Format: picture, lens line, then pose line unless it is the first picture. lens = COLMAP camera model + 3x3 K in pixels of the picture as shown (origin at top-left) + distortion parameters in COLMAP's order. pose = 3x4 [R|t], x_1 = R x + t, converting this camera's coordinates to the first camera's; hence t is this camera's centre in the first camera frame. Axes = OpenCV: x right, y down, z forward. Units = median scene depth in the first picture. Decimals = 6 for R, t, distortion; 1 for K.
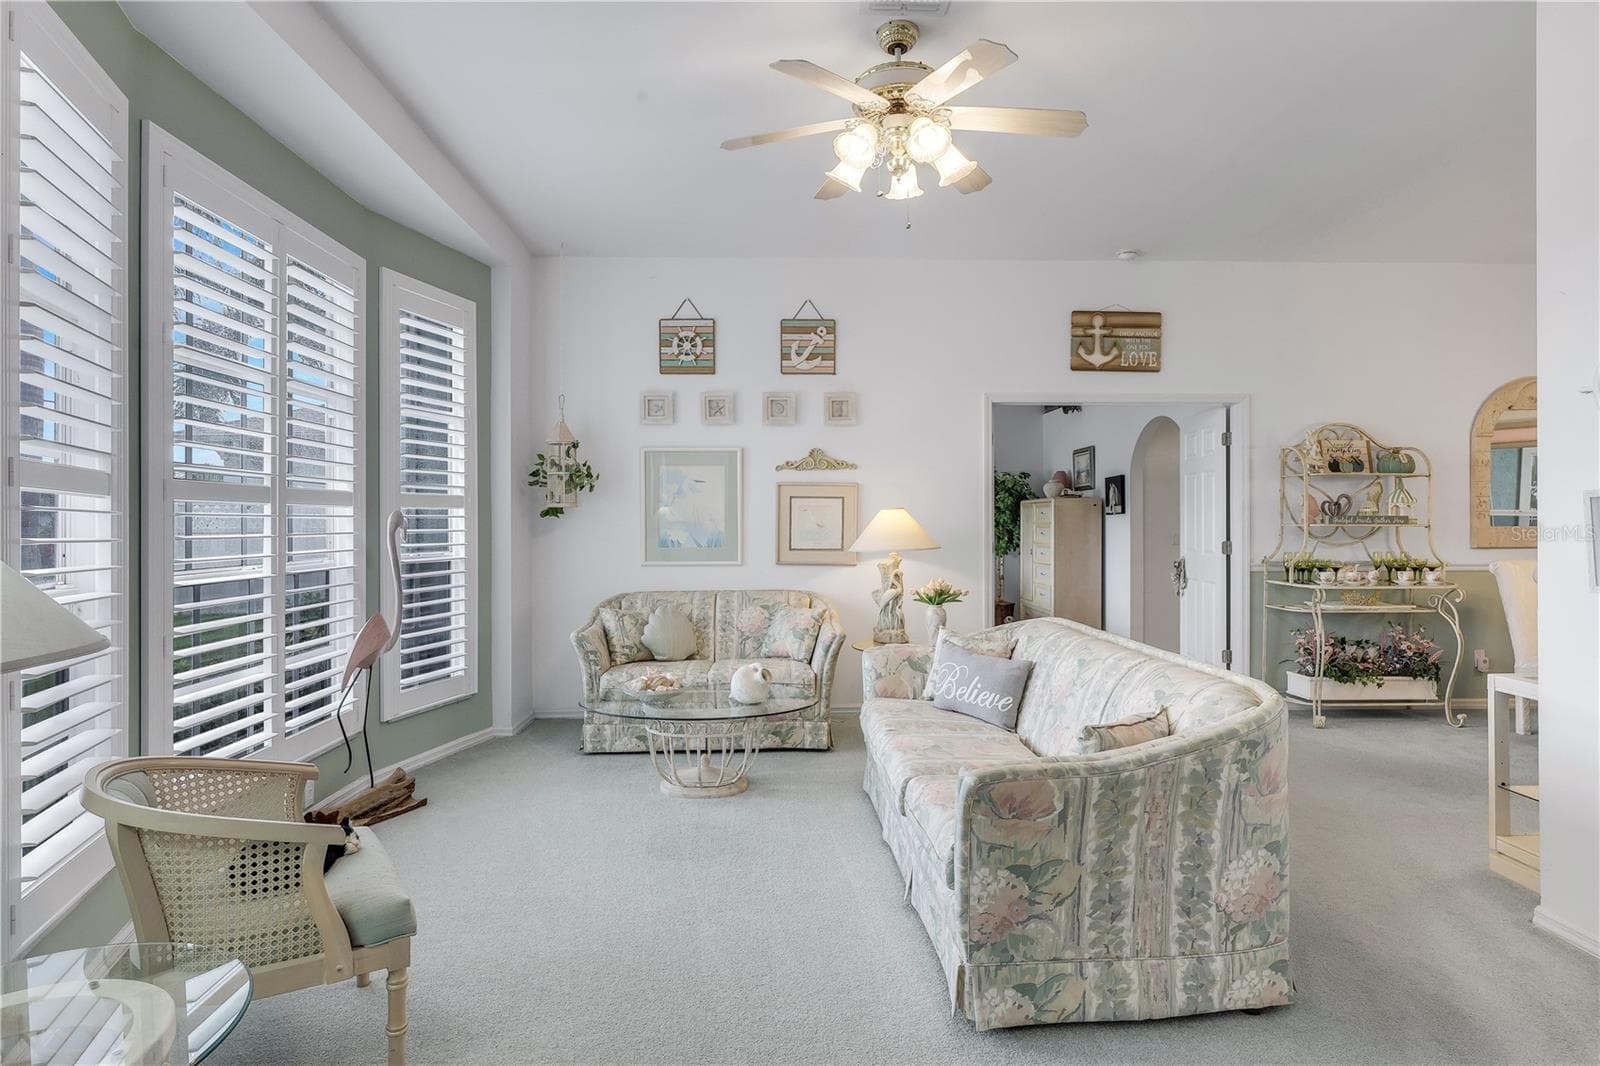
lens RADIAL K [[866.6, 0, 785.7], [0, 866.6, 522.5], [0, 0, 1]] dist [0.000107, 0.000684]
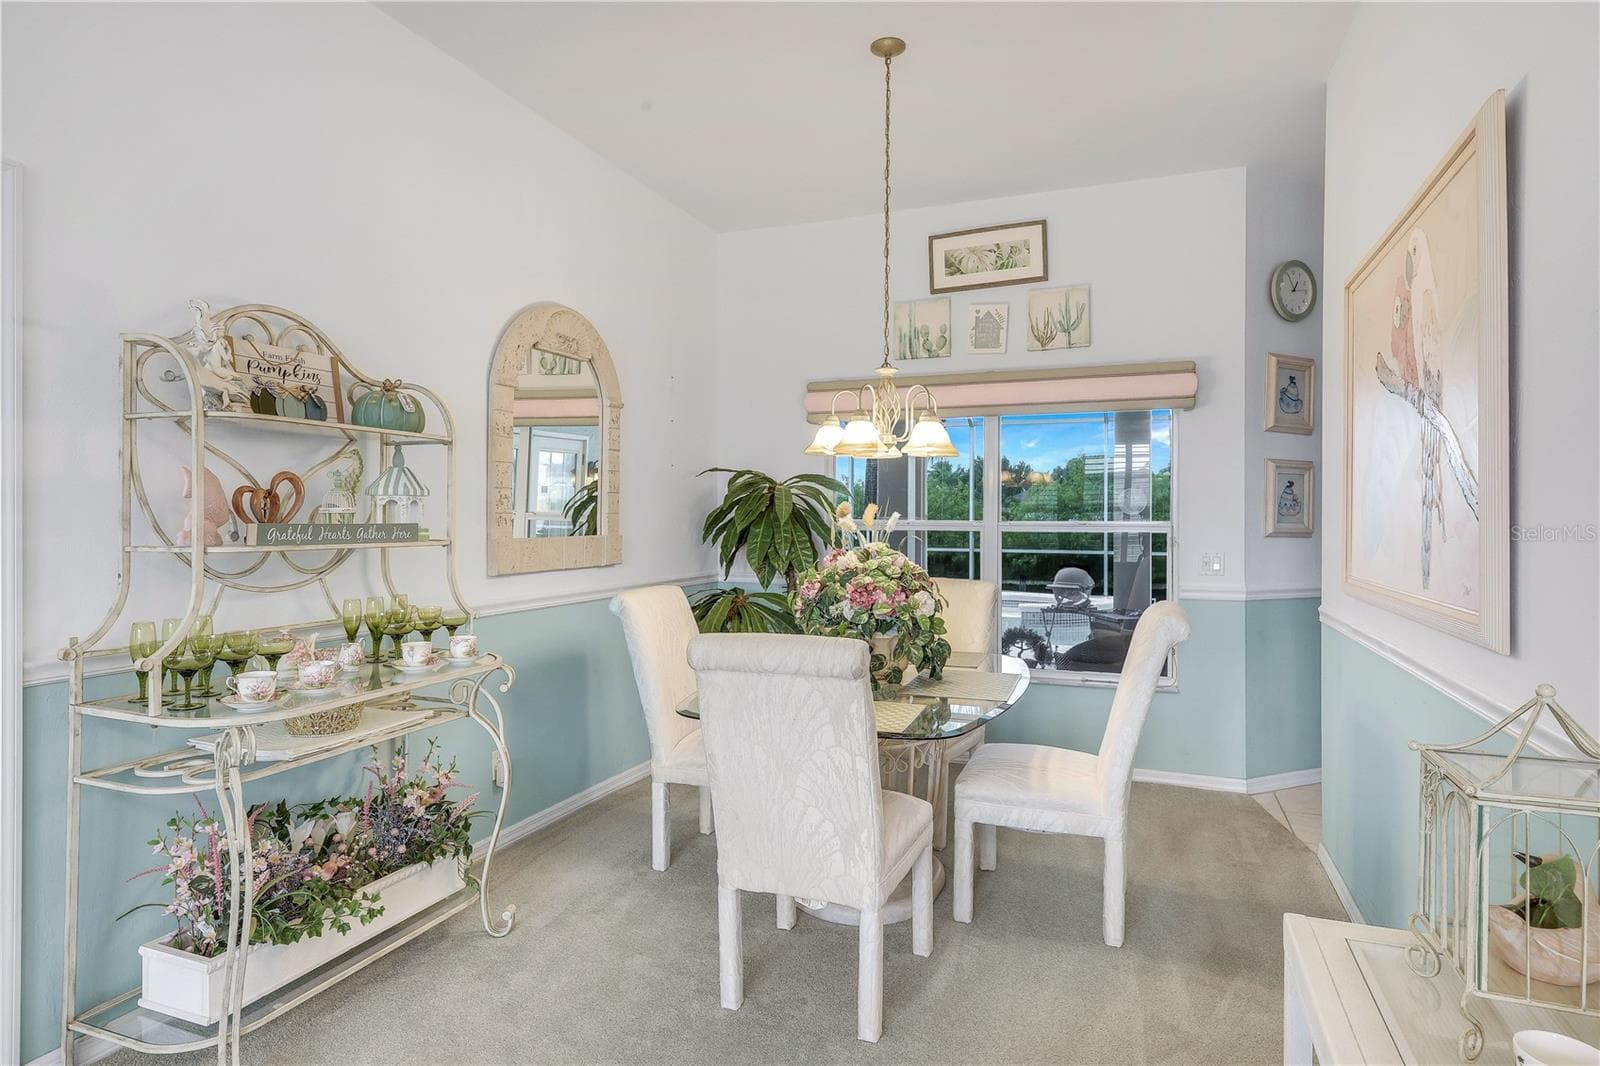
lens RADIAL K [[866.6, 0, 803.0], [0, 866.6, 523.2], [0, 0, 1]] dist [0.000107, 0.000684]
pose [[0.380880, -0.004916, 0.924611, 0.361330], [-0.007207, 0.999940, 0.008285, -0.013653], [-0.924596, -0.009819, 0.380822, 0.628323]]
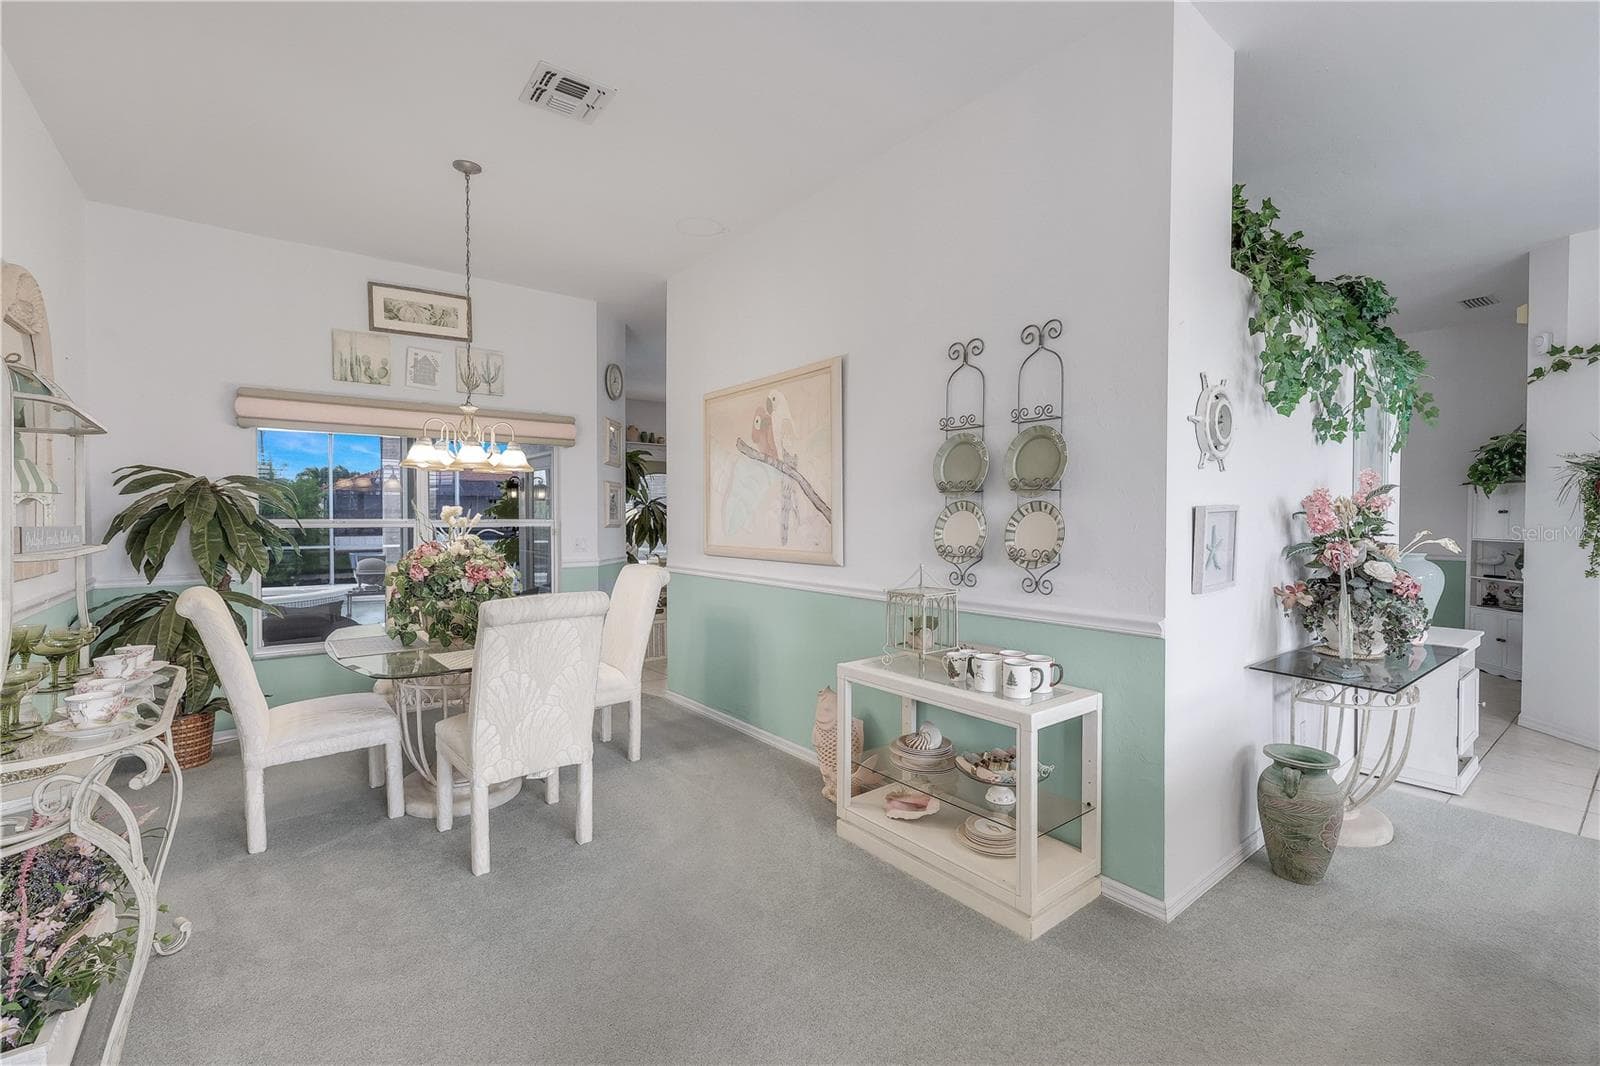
lens RADIAL K [[668.3, 0, 806.7], [0, 668.3, 532.6], [0, 0, 1]] dist [-0.009105, -0.000119]
pose [[-0.603359, -0.017688, 0.797273, 0.267875], [-0.001688, 0.999780, 0.020904, -0.011799], [-0.797468, 0.011266, -0.603257, 0.879818]]
